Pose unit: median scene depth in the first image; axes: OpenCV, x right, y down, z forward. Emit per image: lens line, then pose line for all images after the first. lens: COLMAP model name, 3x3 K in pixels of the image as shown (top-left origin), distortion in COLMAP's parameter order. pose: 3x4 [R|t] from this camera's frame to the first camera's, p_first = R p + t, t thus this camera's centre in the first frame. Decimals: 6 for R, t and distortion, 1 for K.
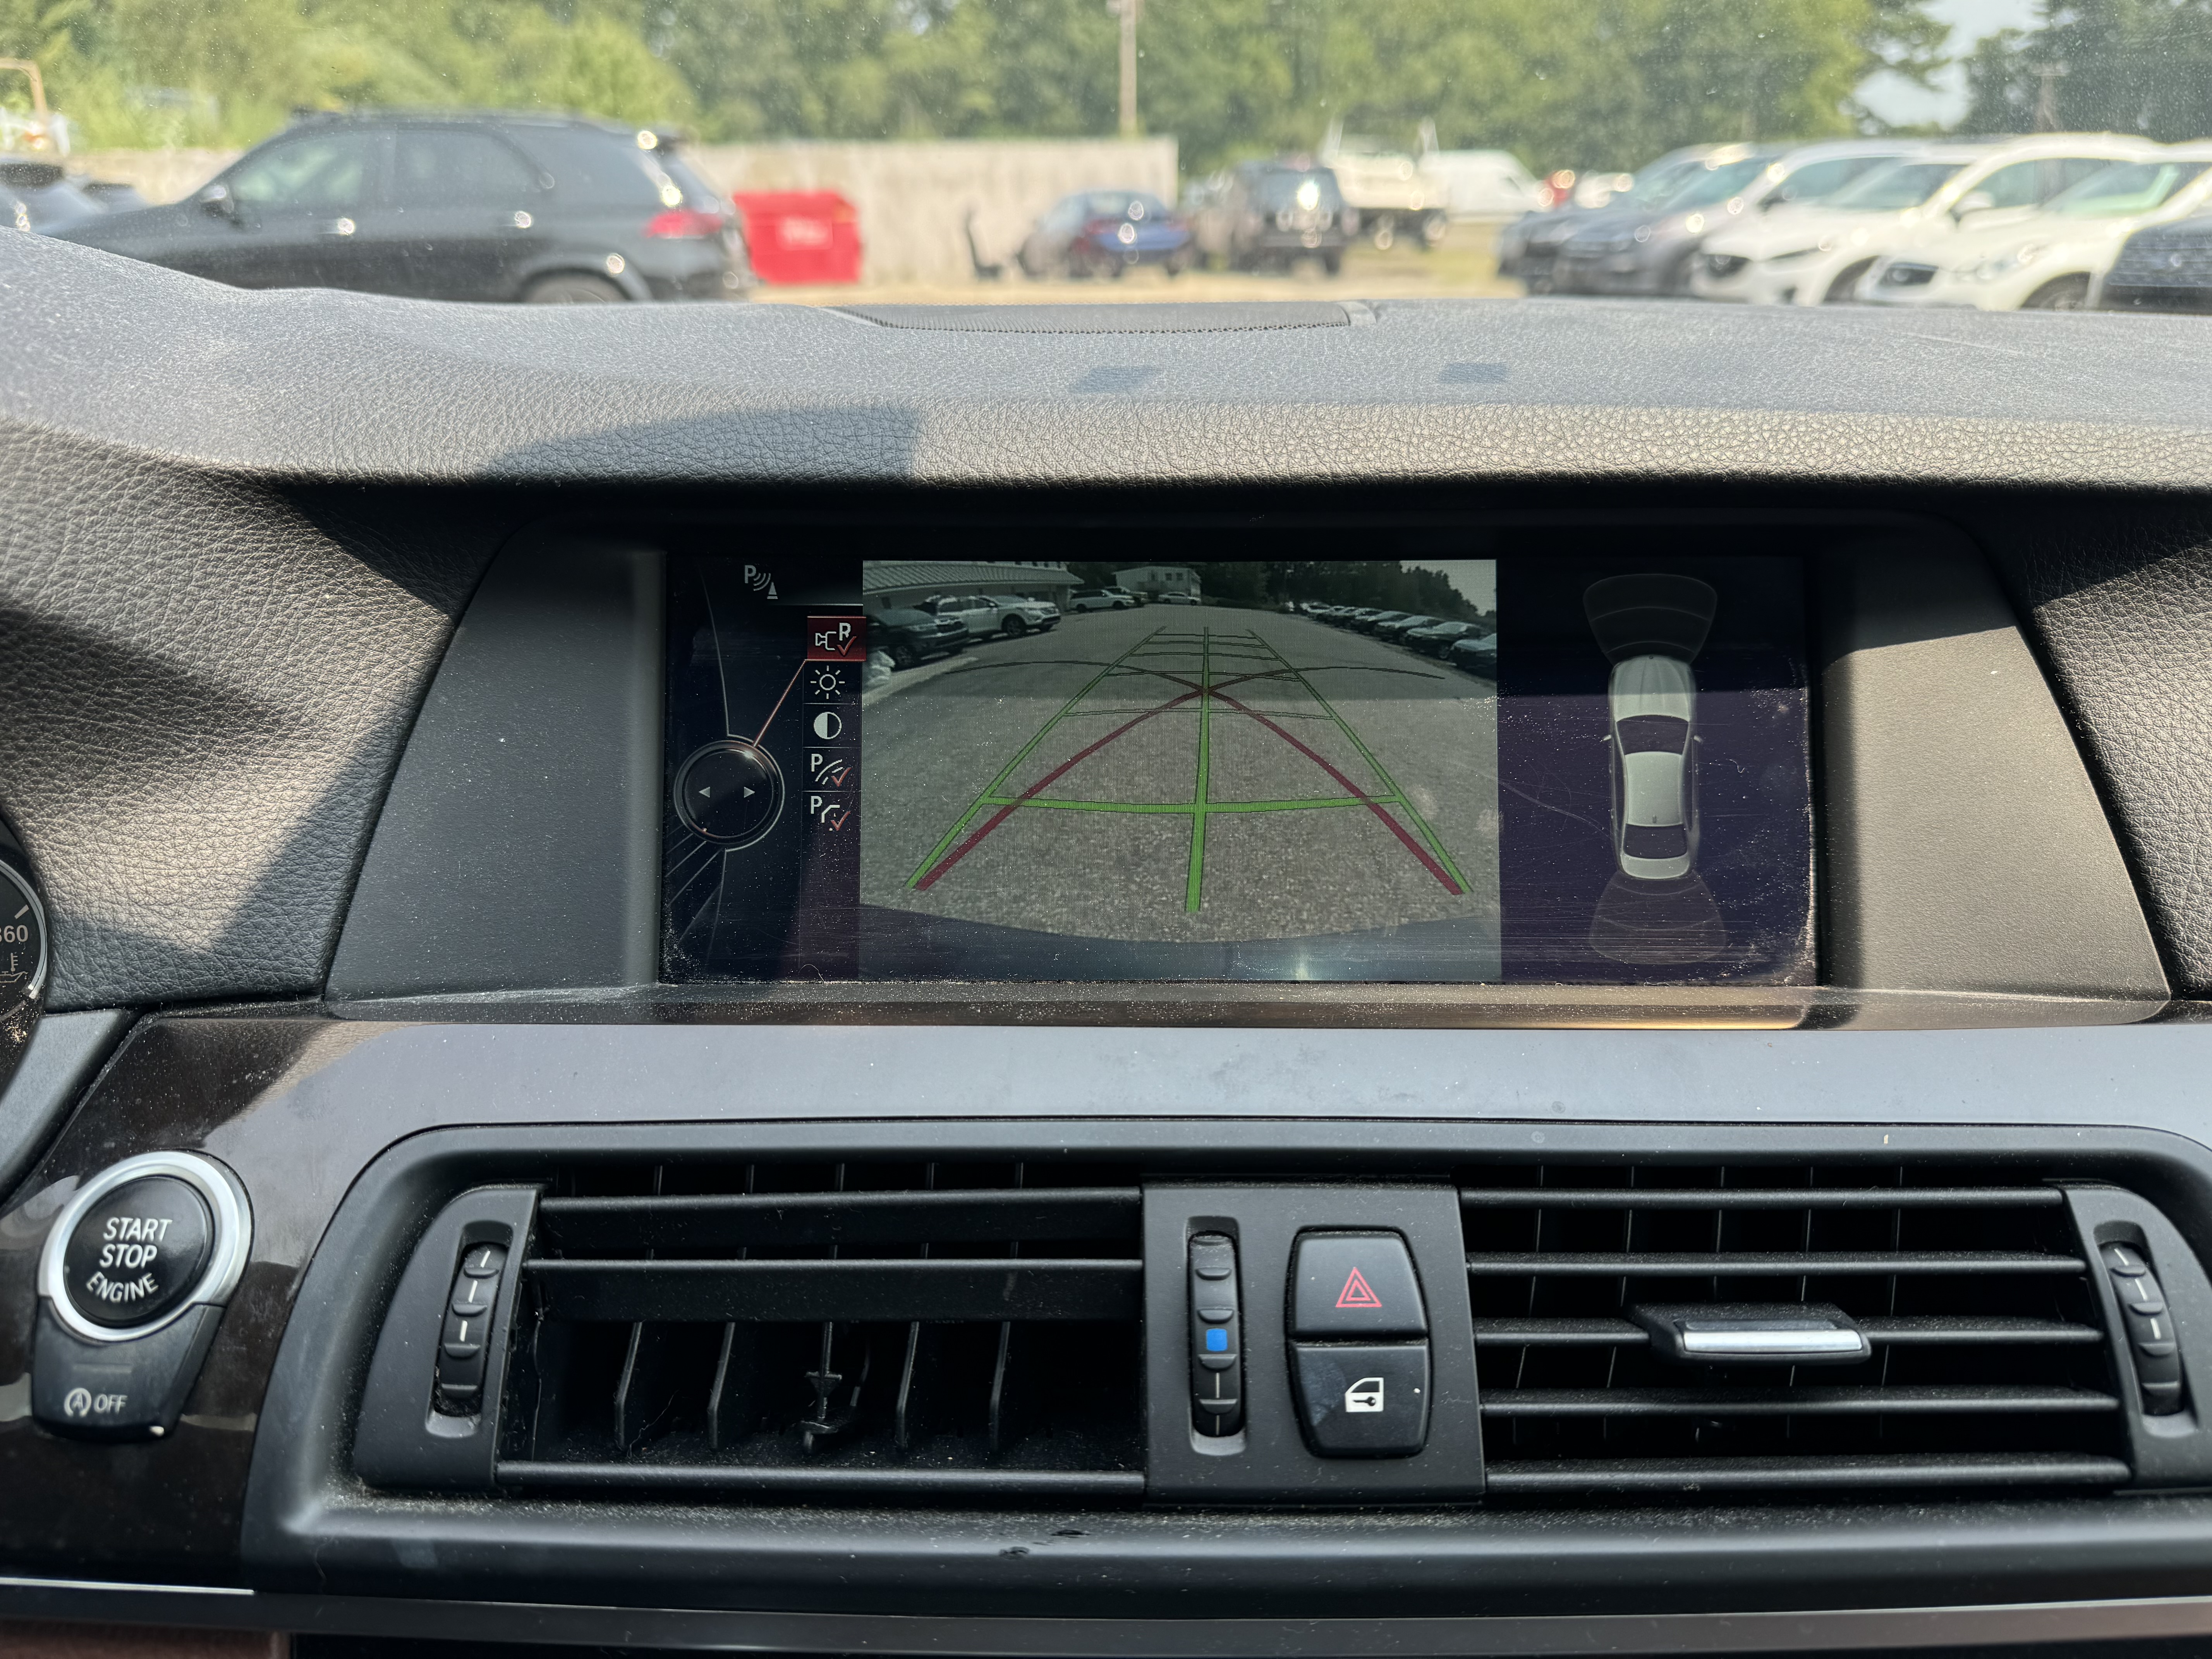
lens RADIAL K [[1507.4, 0, 1106.0], [0, 1507.4, 829.5], [0, 0, 1]] dist [0.078174, -0.097230]
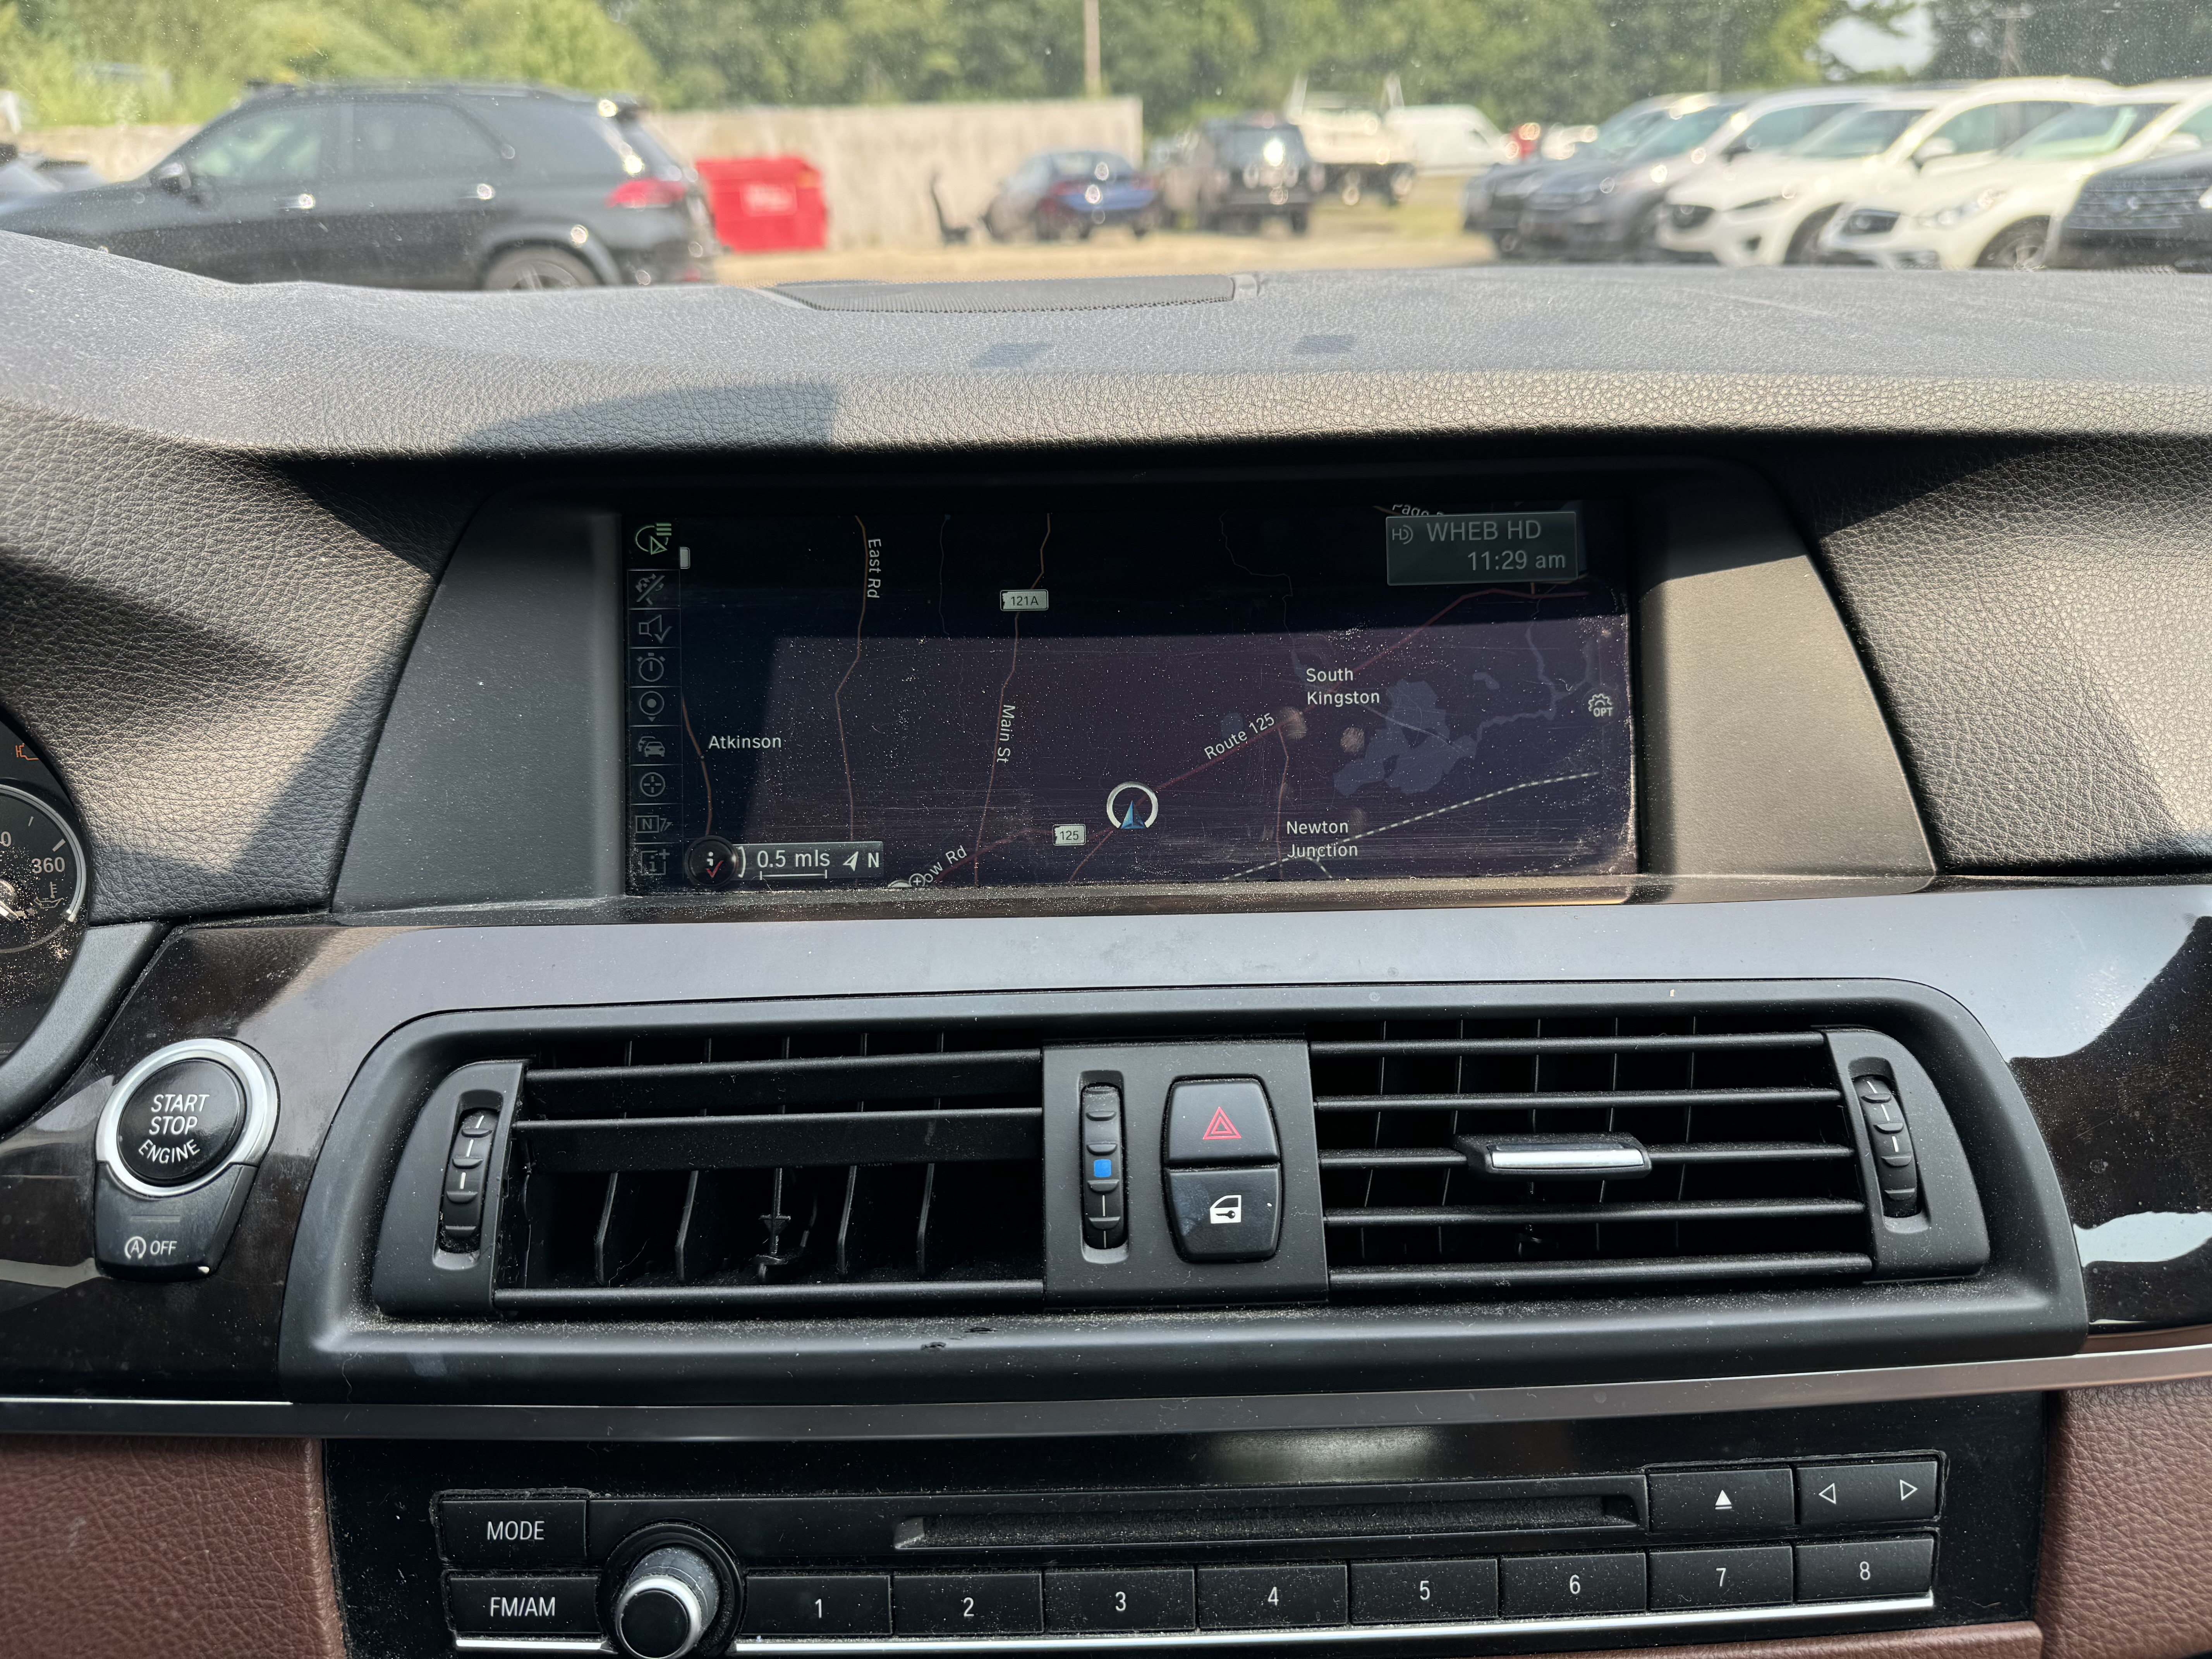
lens RADIAL K [[1516.6, 0, 1104.7], [0, 1516.6, 819.3], [0, 0, 1]] dist [0.085664, -0.112002]
pose [[0.999717, -0.022143, 0.008668, 0.059524], [0.022010, 0.999642, 0.015211, 0.037346], [-0.009002, -0.015016, 0.999847, -0.158107]]
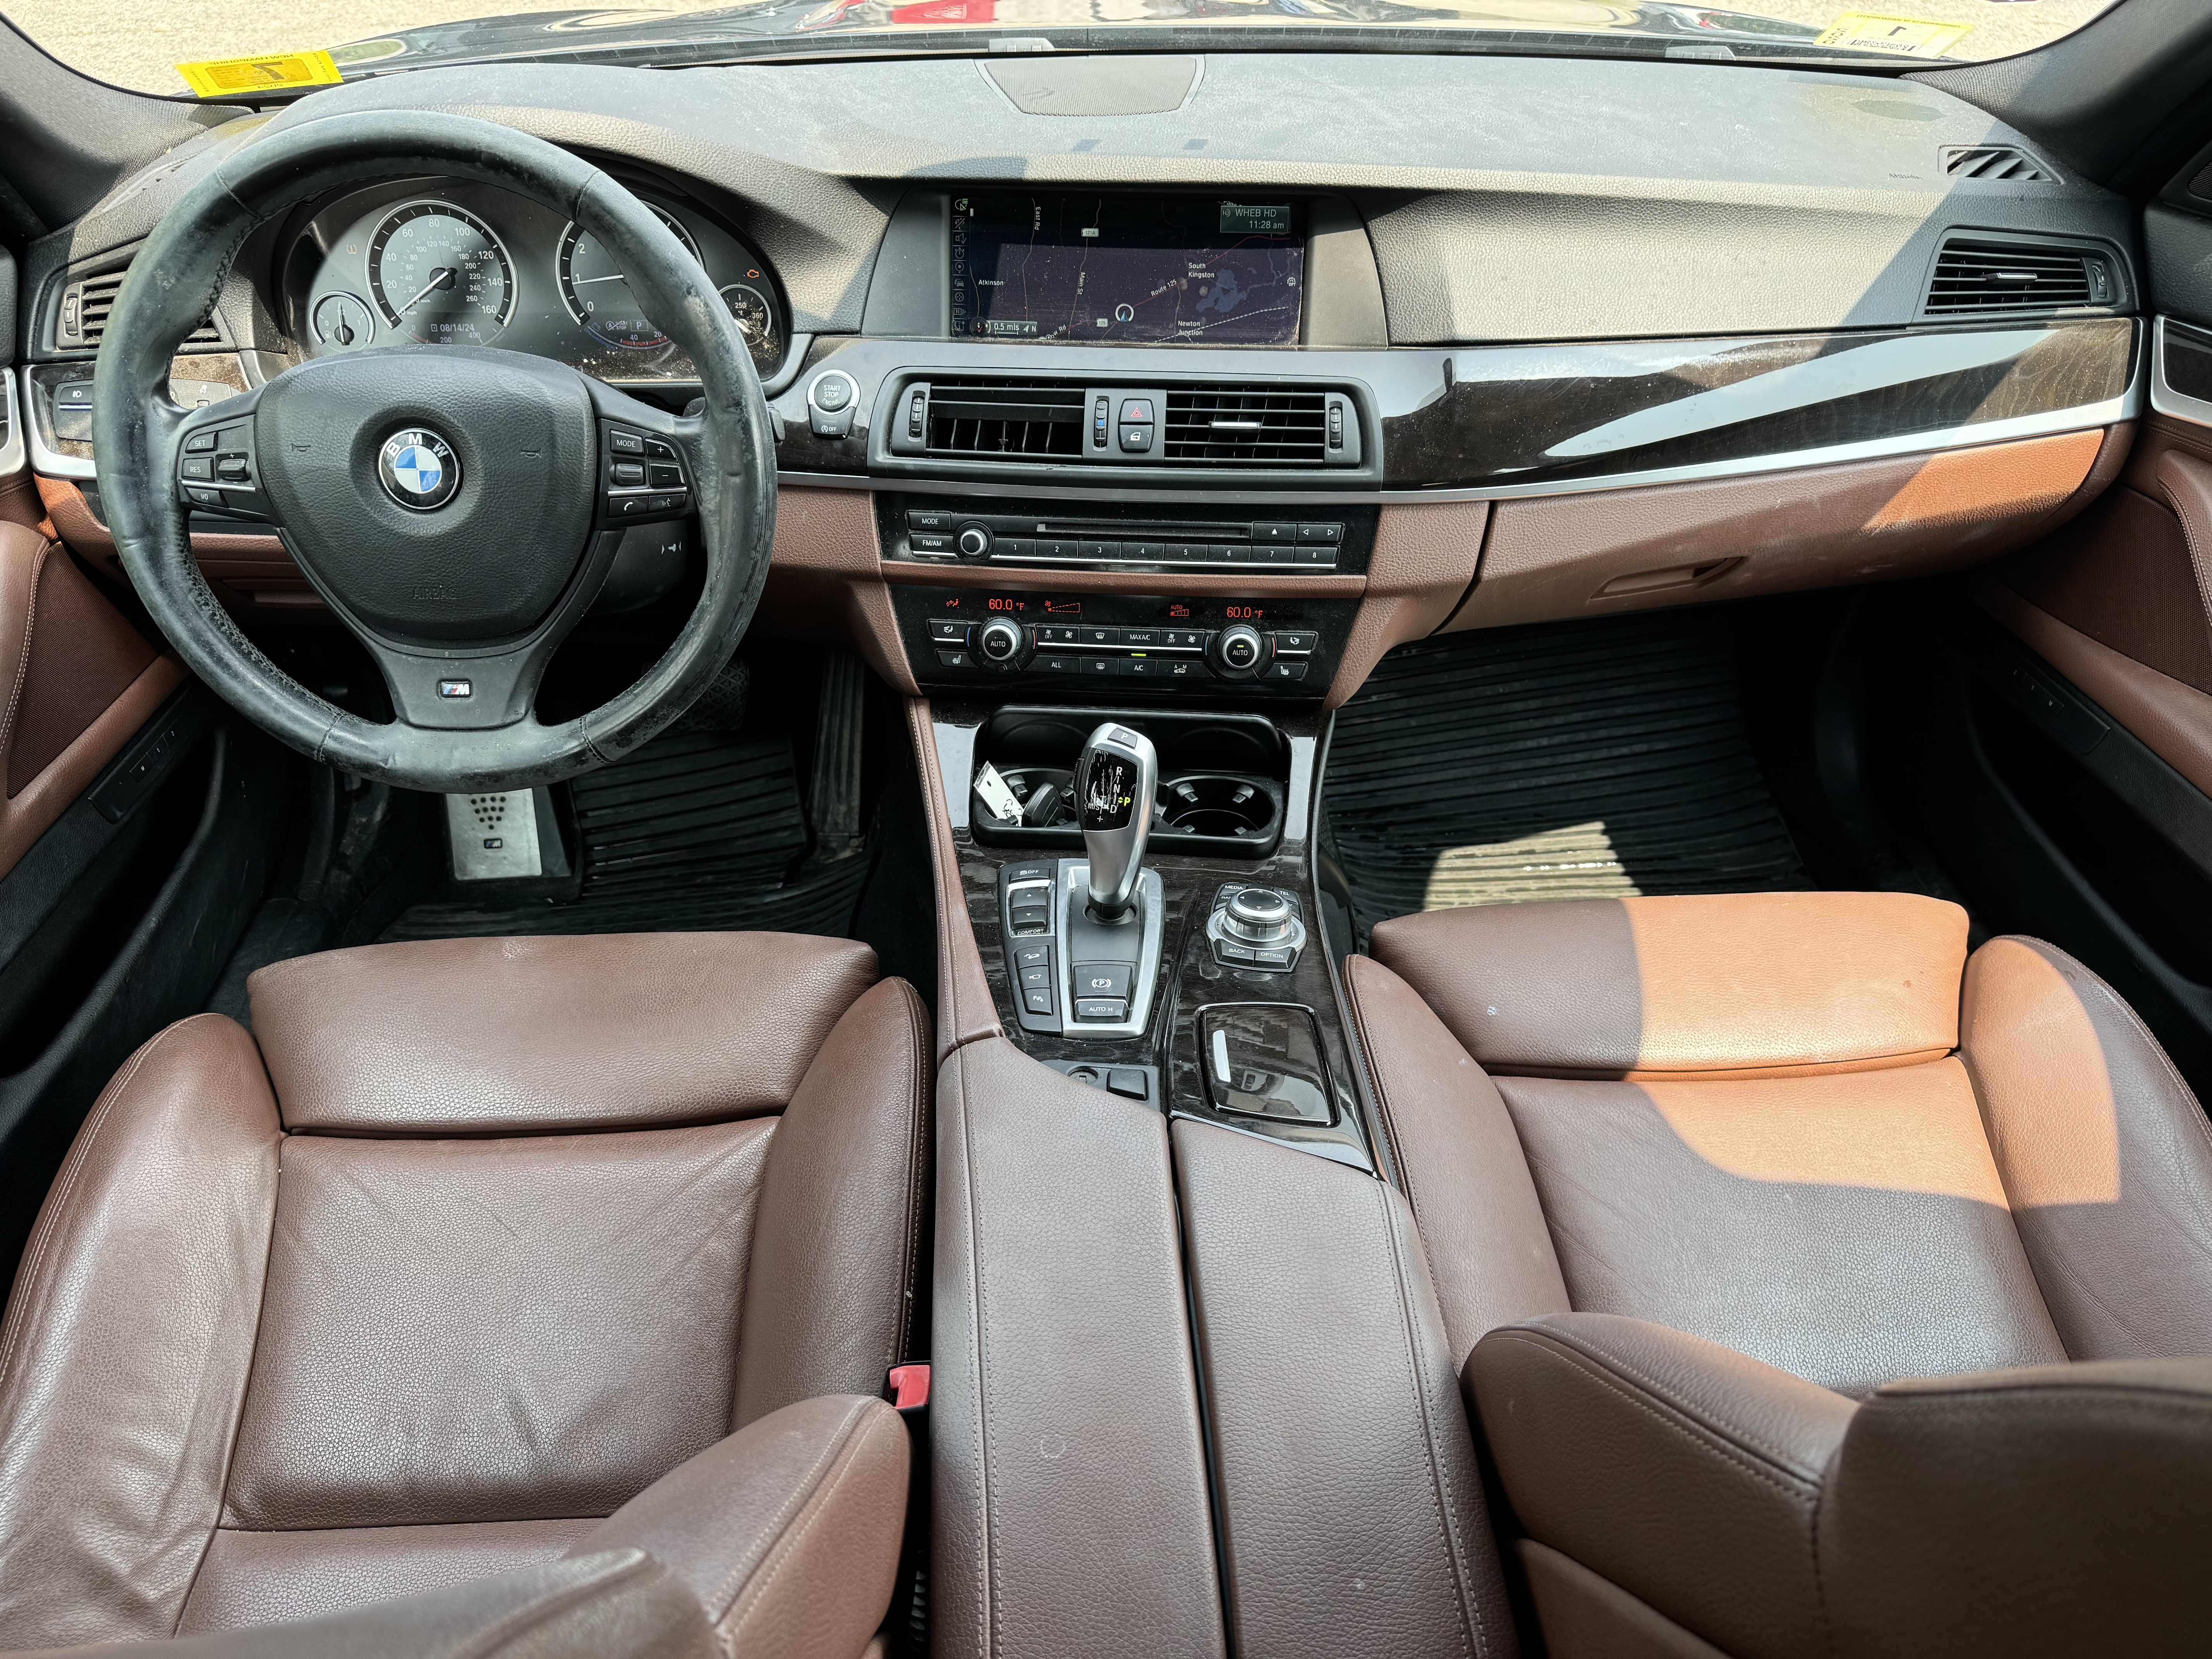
lens RADIAL K [[1516.6, 0, 1104.7], [0, 1516.6, 819.3], [0, 0, 1]] dist [0.085664, -0.112002]
pose [[0.996470, 0.045448, -0.070585, 0.352616], [-0.022291, 0.953845, 0.299471, 0.106264], [0.080938, -0.296840, 0.951491, -2.666669]]
